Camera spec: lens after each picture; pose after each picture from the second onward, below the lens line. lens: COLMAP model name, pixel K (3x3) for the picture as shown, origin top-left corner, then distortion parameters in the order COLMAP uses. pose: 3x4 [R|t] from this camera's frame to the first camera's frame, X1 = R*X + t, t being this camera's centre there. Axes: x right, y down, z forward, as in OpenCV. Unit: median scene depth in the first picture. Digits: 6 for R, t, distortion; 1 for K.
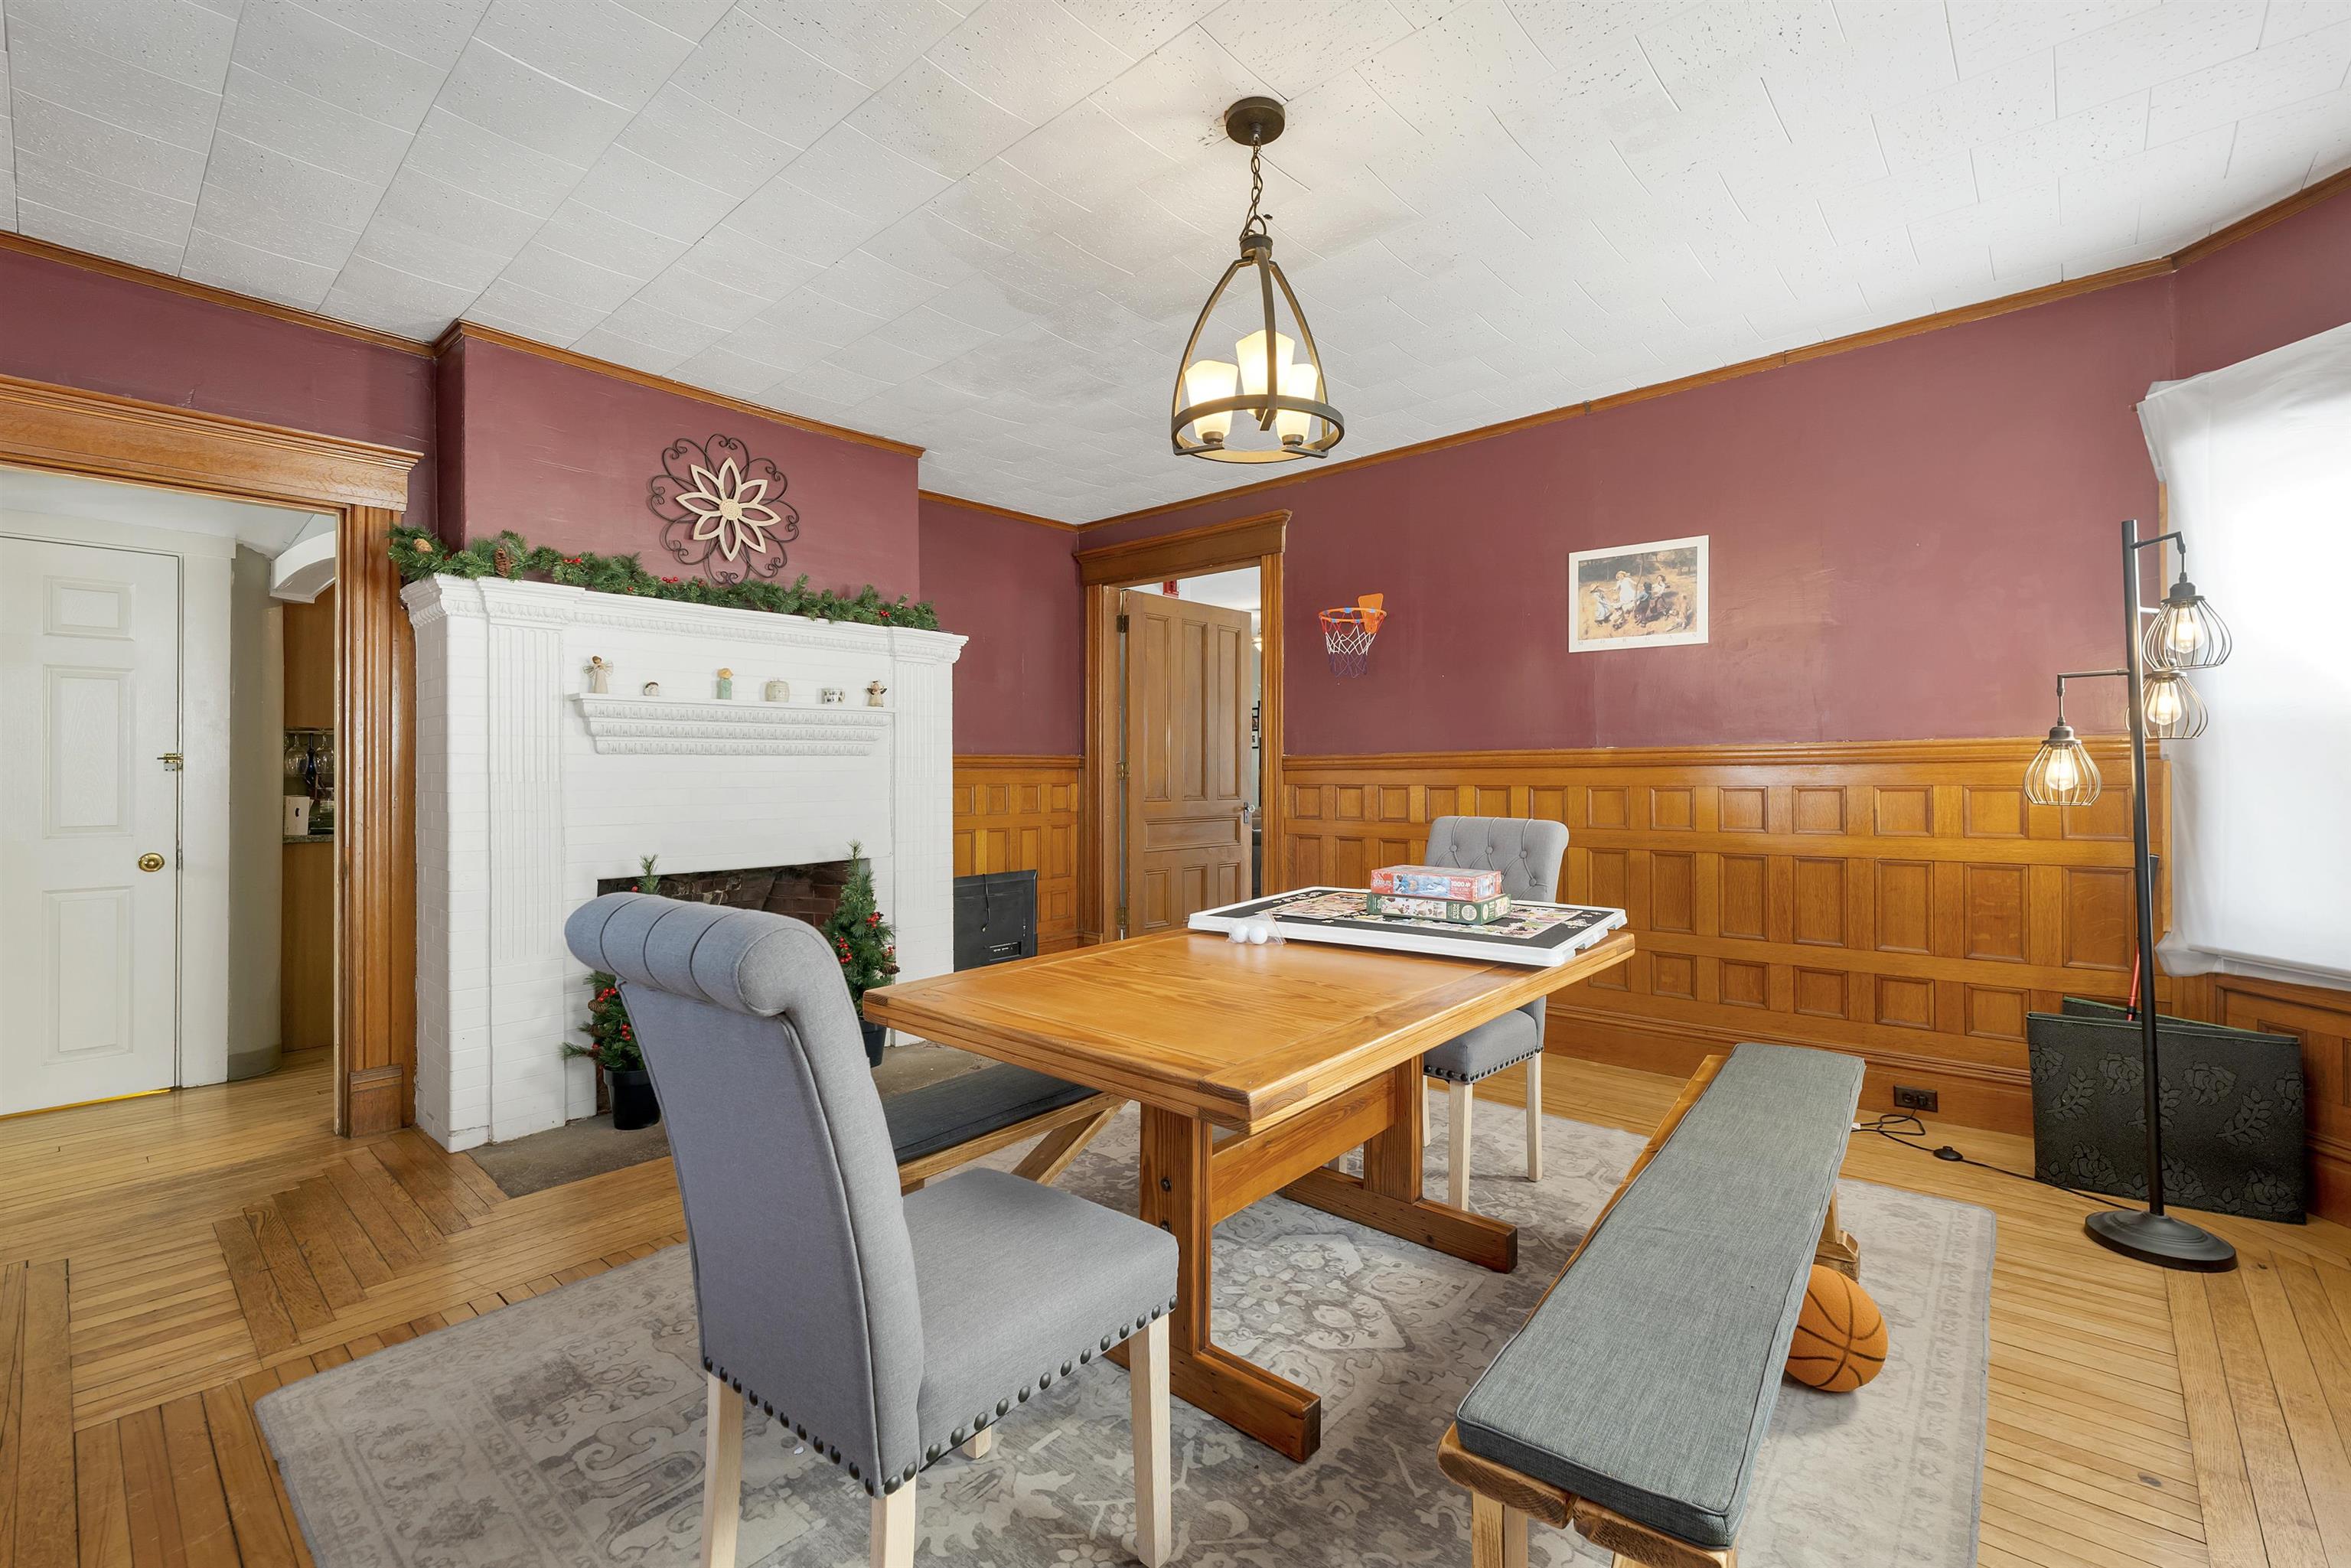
lens RADIAL K [[999.8, 0, 1175.5], [0, 999.8, 784.0], [0, 0, 1]] dist [-0.000576, -0.000106]
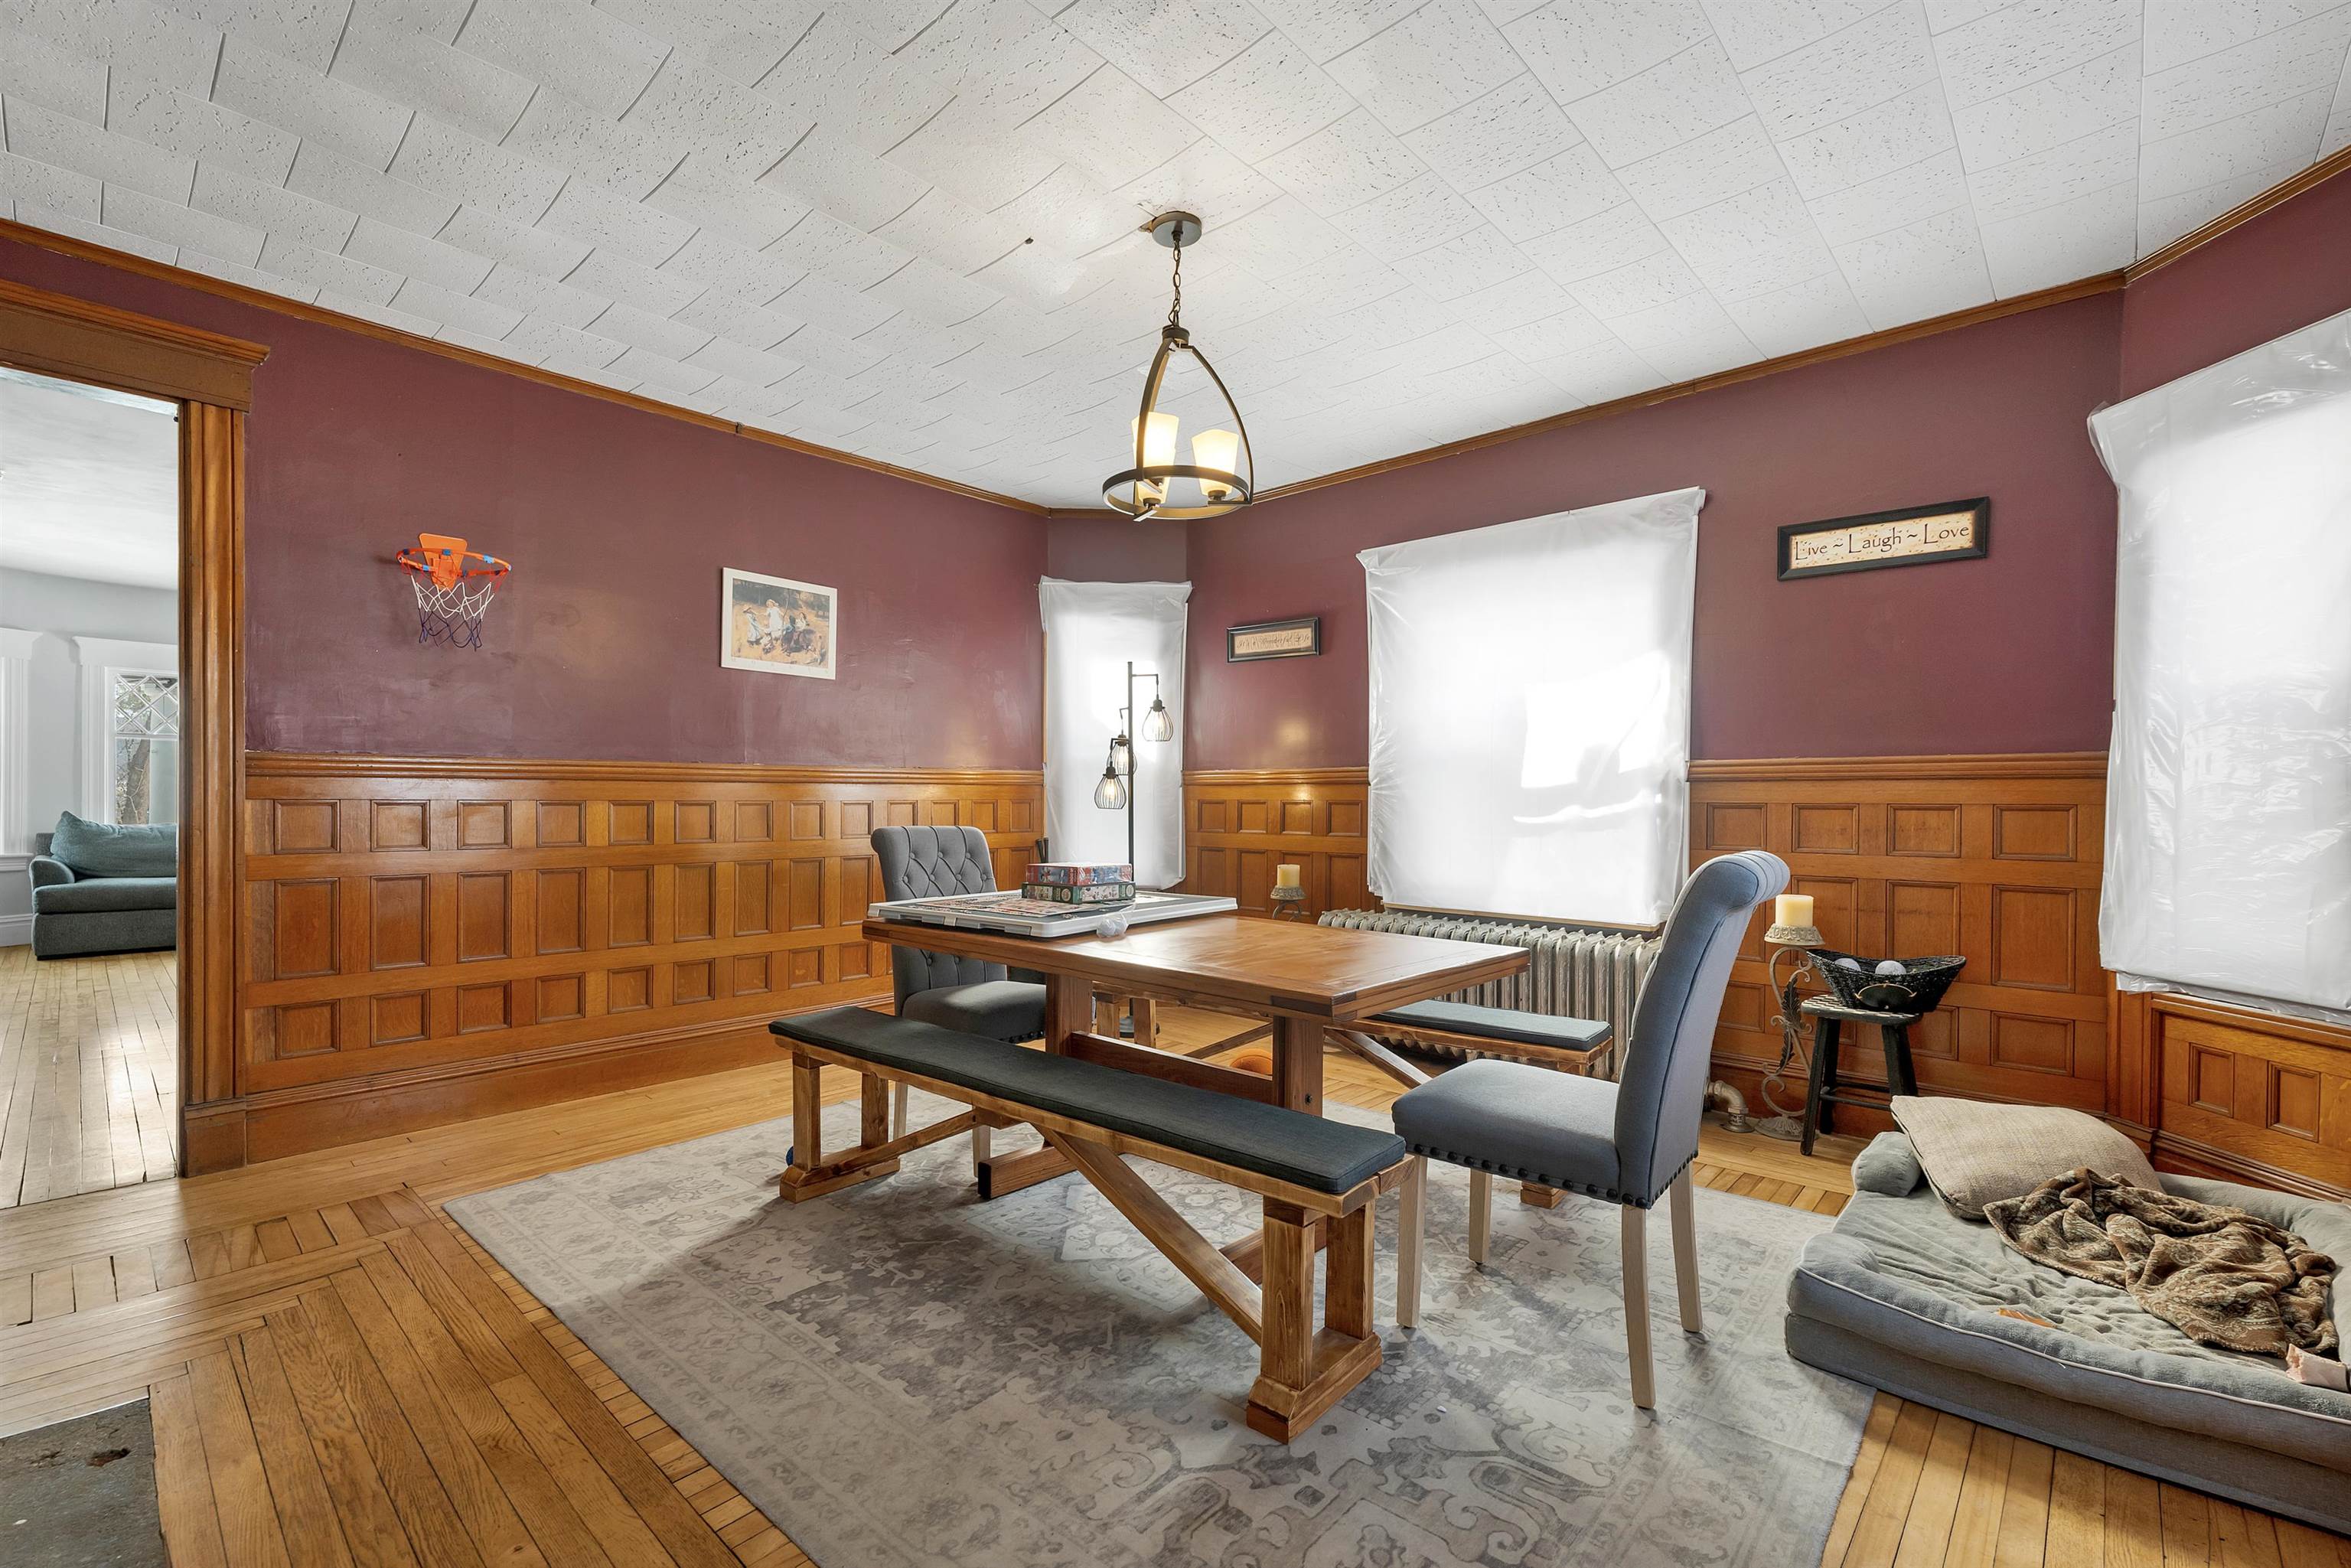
lens RADIAL K [[1012.0, 0, 1182.1], [0, 1012.0, 810.2], [0, 0, 1]] dist [-0.003039, -0.000467]
pose [[0.017972, -0.010961, 0.999778, -0.640868], [-0.001687, 0.999938, 0.010993, -0.000246], [-0.999837, -0.001884, 0.017952, 0.549362]]
